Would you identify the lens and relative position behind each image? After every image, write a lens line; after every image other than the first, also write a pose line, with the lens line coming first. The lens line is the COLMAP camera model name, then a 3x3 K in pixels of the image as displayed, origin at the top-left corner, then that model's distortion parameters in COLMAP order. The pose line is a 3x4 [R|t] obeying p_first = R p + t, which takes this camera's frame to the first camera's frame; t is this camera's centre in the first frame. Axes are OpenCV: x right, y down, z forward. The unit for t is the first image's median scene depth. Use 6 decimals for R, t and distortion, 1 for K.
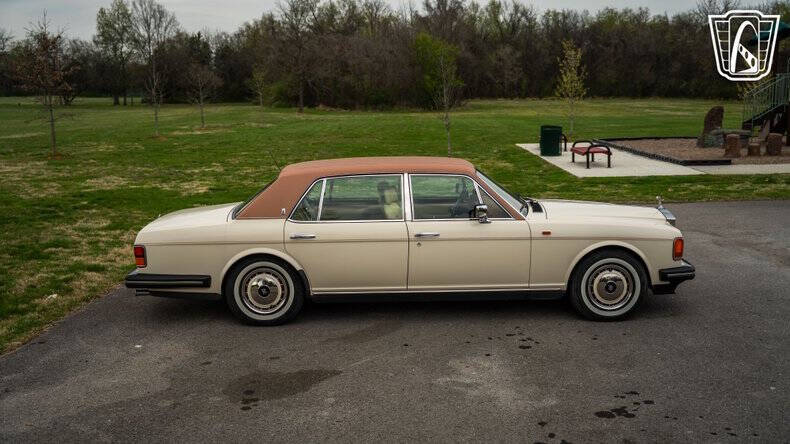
lens RADIAL K [[772.1, 0, 400.4], [0, 772.1, 217.1], [0, 0, 1]] dist [-0.017330, 0.000000]
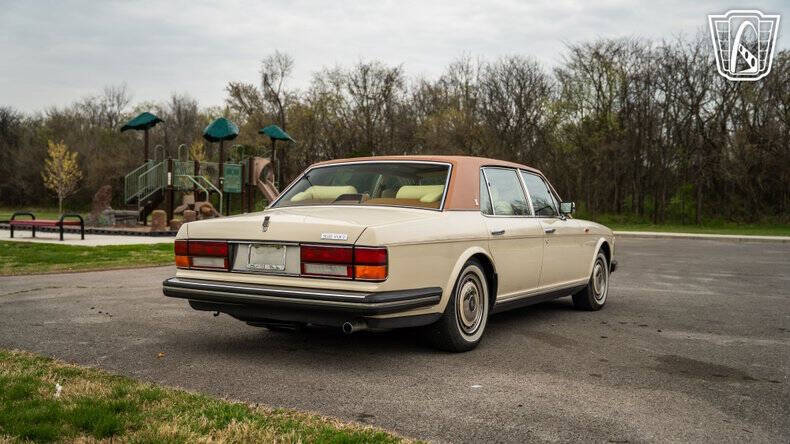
lens RADIAL K [[772.1, 0, 392.2], [0, 772.1, 220.2], [0, 0, 1]] dist [-0.017330, 0.000000]
pose [[0.528795, 0.016372, 0.848592, -0.866338], [0.100963, 0.991502, -0.082044, 0.066840], [-0.842723, 0.129061, 0.522648, 0.639180]]
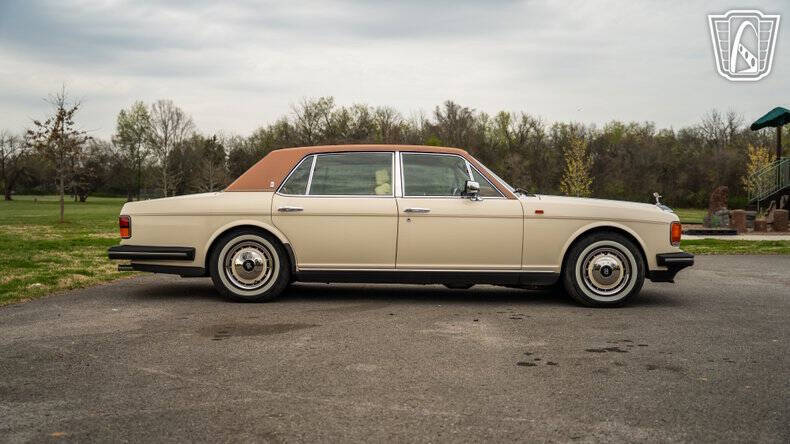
lens RADIAL K [[772.1, 0, 394.6], [0, 772.1, 220.0], [0, 0, 1]] dist [-0.017330, 0.000000]
pose [[0.999556, 0.022505, -0.019545, 0.024692], [-0.024953, 0.990438, -0.135687, 0.163601], [0.016304, 0.136114, 0.990559, 0.029372]]
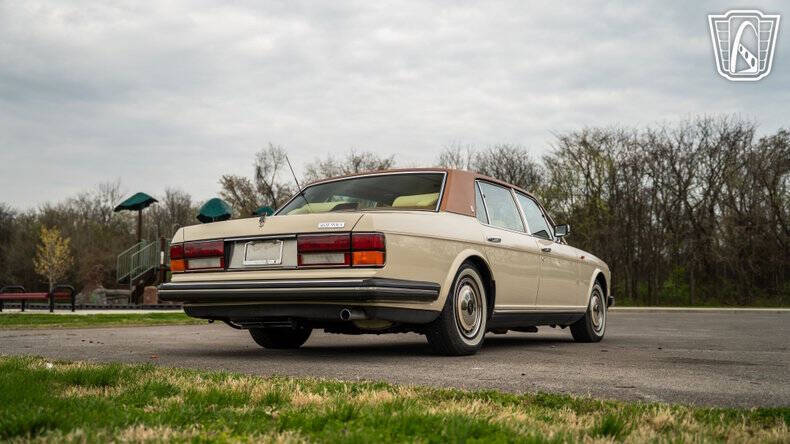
lens RADIAL K [[772.1, 0, 395.7], [0, 772.1, 221.6], [0, 0, 1]] dist [-0.017330, 0.000000]
pose [[0.517922, 0.112050, 0.848057, -0.864012], [0.115440, 0.973160, -0.199081, 0.154656], [-0.847603, 0.201008, 0.491086, 0.656006]]
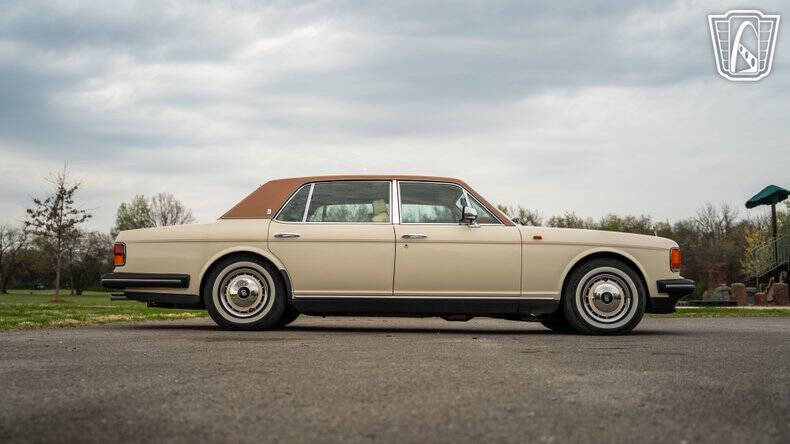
lens RADIAL K [[772.1, 0, 397.8], [0, 772.1, 219.1], [0, 0, 1]] dist [-0.017330, 0.000000]
pose [[0.999701, 0.018593, -0.015872, 0.027525], [-0.022055, 0.966016, -0.257538, 0.245572], [0.010544, 0.257811, 0.966138, 0.051363]]
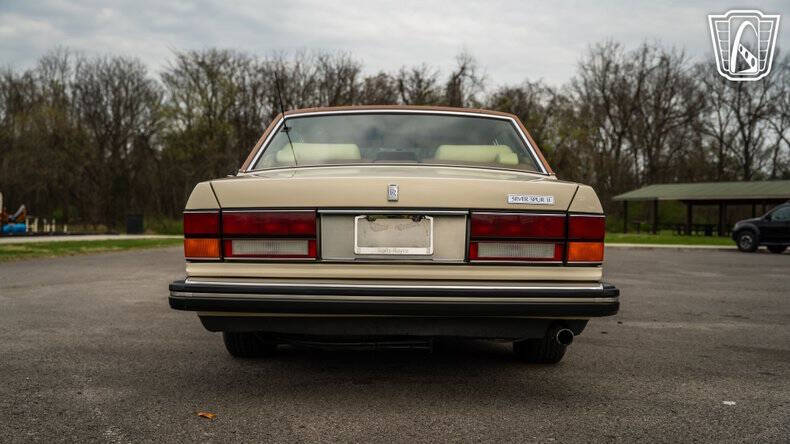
lens RADIAL K [[772.1, 0, 383.6], [0, 772.1, 217.9], [0, 0, 1]] dist [-0.017330, 0.000000]
pose [[0.032929, 0.034341, 0.998868, -0.766891], [0.133141, 0.990351, -0.038438, 0.037902], [-0.990550, 0.134256, 0.028039, 1.089933]]
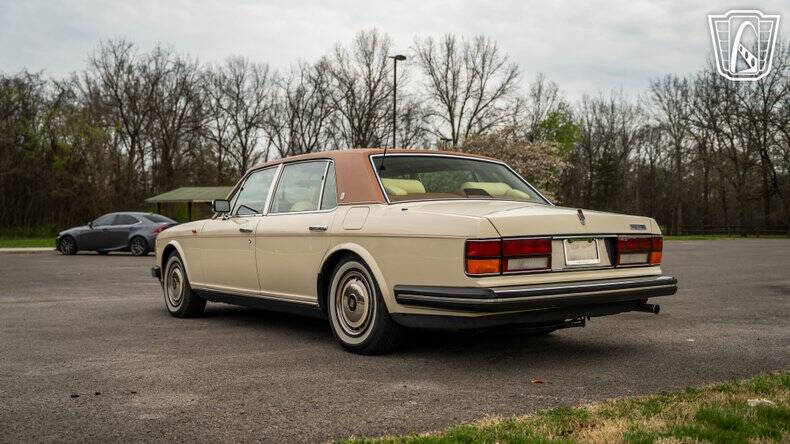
lens RADIAL K [[772.1, 0, 395.7], [0, 772.1, 220.0], [0, 0, 1]] dist [-0.017330, 0.000000]
pose [[-0.586878, 0.033777, 0.808971, -0.777516], [0.137415, 0.988790, 0.058405, -0.054781], [-0.797930, 0.145441, -0.584940, 1.601532]]
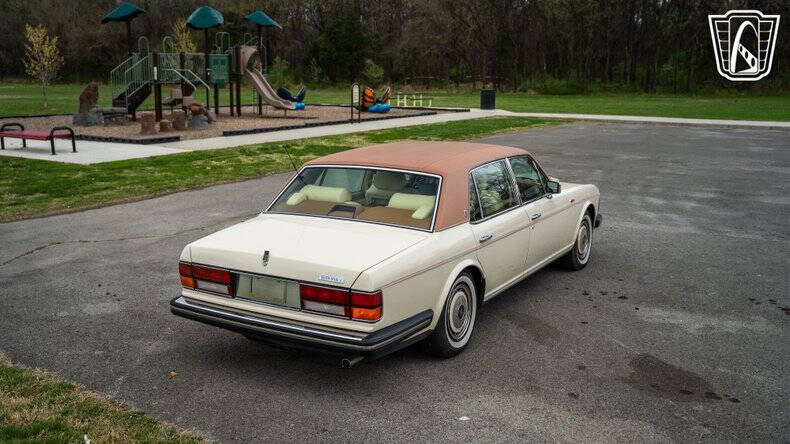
lens RADIAL K [[772.1, 0, 393.1], [0, 772.1, 219.1], [0, 0, 1]] dist [-0.017330, 0.000000]
pose [[0.516419, -0.143904, 0.844158, -0.887315], [0.115637, 0.988469, 0.097764, -0.091173], [-0.848493, 0.047129, 0.527105, 0.608521]]
